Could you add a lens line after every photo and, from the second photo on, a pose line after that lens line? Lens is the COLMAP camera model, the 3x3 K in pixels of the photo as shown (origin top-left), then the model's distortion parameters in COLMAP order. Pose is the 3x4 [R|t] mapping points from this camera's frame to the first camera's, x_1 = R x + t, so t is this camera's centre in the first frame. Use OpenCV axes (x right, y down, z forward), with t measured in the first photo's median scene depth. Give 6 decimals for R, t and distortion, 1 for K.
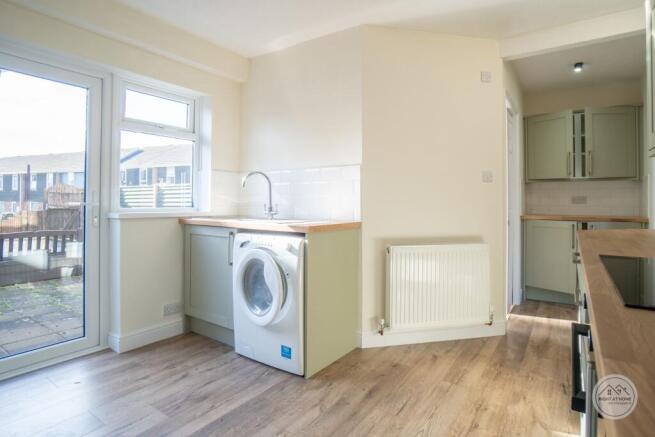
lens RADIAL K [[362.7, 0, 327.9], [0, 362.7, 193.0], [0, 0, 1]] dist [-0.043289, 0.000414]
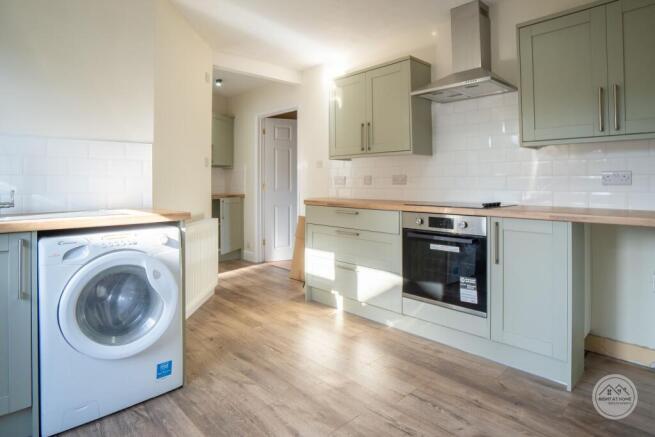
lens RADIAL K [[362.7, 0, 327.9], [0, 362.7, 193.0], [0, 0, 1]] dist [-0.043289, 0.000414]
pose [[0.212449, -0.030215, 0.976705, -0.809302], [-0.007785, 0.999438, 0.032612, 0.014408], [-0.977141, -0.014532, 0.212094, 0.473228]]
